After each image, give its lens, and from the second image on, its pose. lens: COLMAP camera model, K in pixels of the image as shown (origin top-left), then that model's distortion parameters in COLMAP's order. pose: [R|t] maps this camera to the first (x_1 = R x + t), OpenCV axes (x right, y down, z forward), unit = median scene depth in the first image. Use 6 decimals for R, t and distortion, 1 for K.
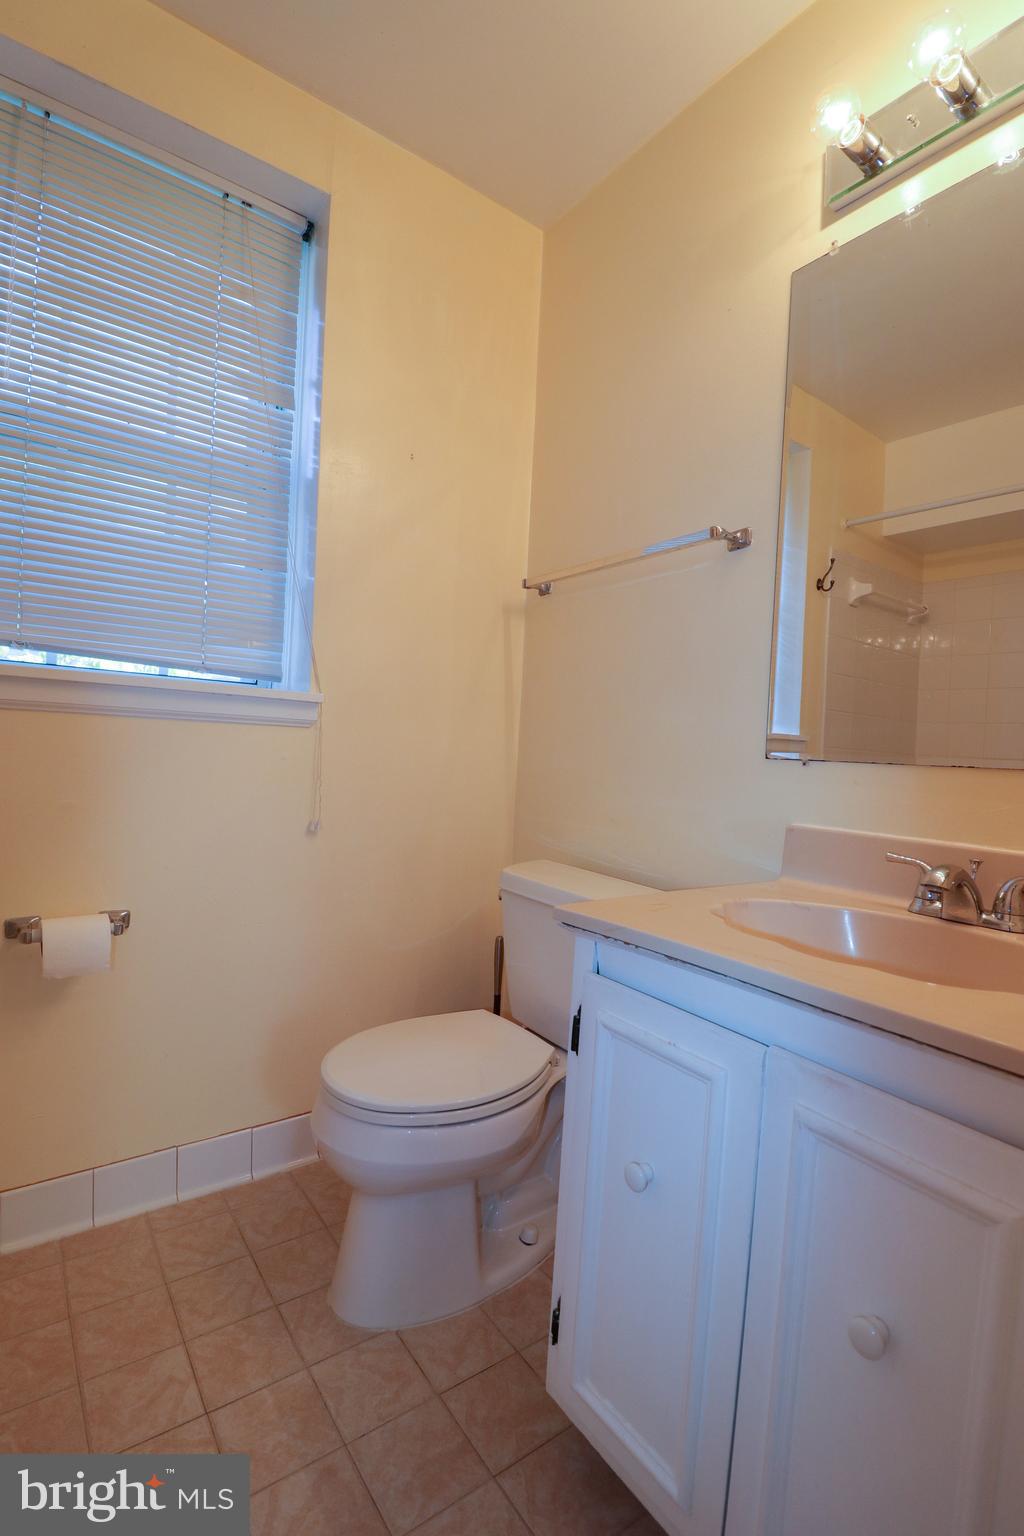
lens RADIAL K [[713.4, 0, 506.3], [0, 713.4, 750.5], [0, 0, 1]] dist [-0.001094, -0.013205]
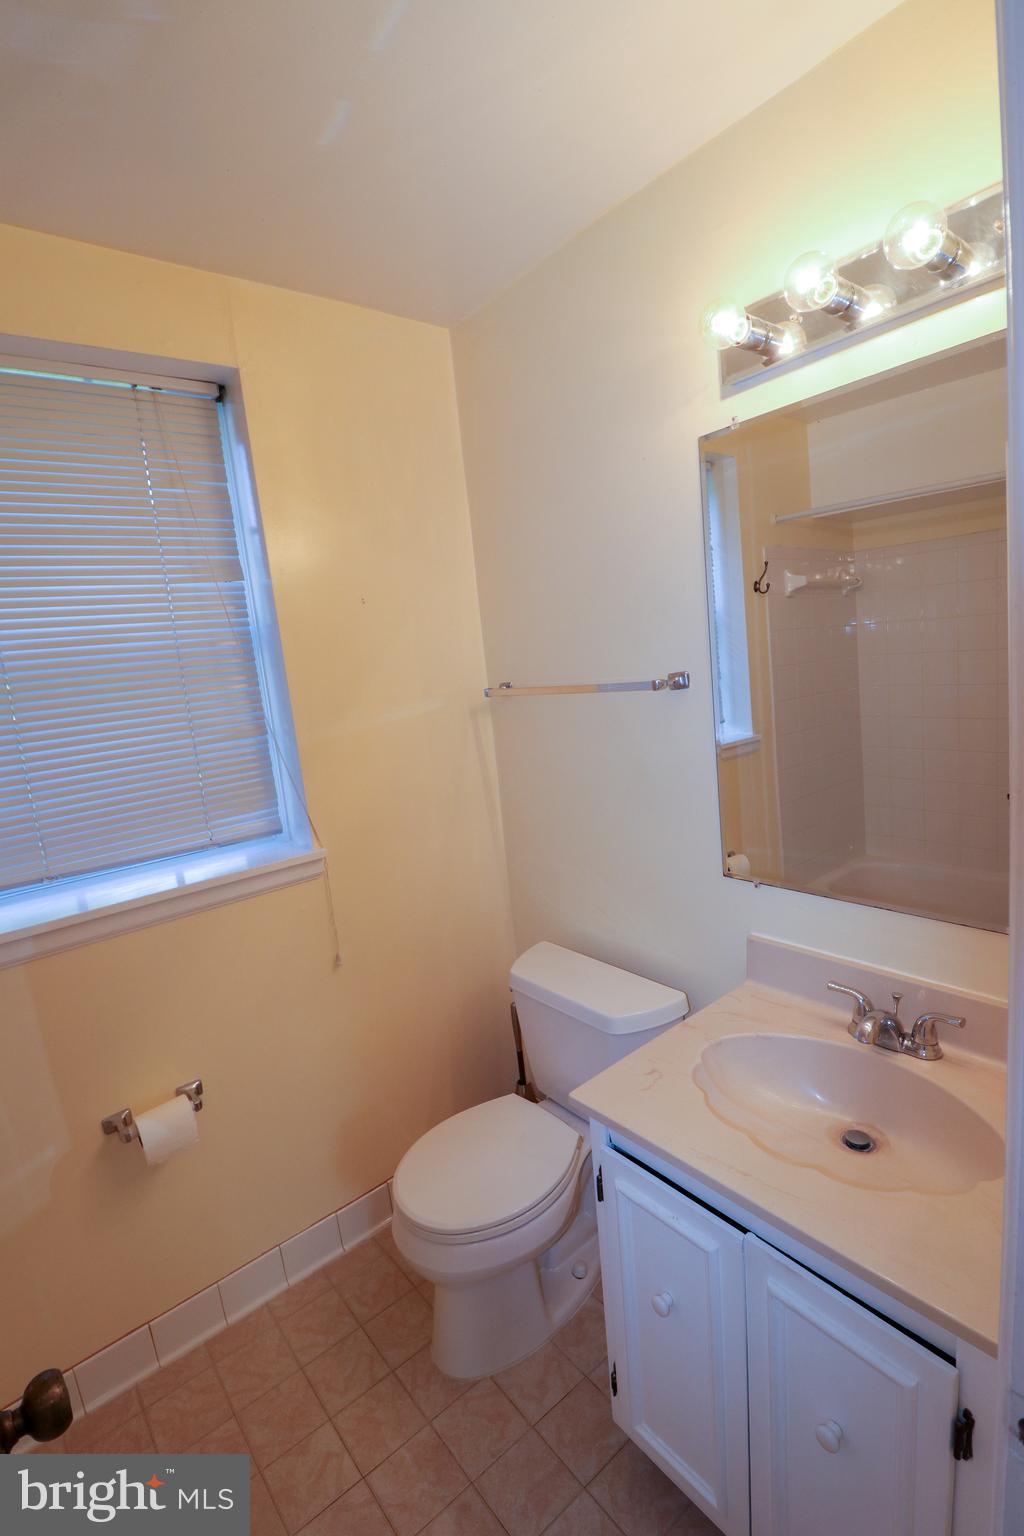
lens RADIAL K [[713.4, 0, 506.3], [0, 713.4, 750.5], [0, 0, 1]] dist [-0.001094, -0.013205]
pose [[0.986928, -0.158282, 0.030328, 0.013036], [0.152693, 0.978561, 0.138217, -0.440937], [-0.051555, -0.131779, 0.989938, -0.115112]]
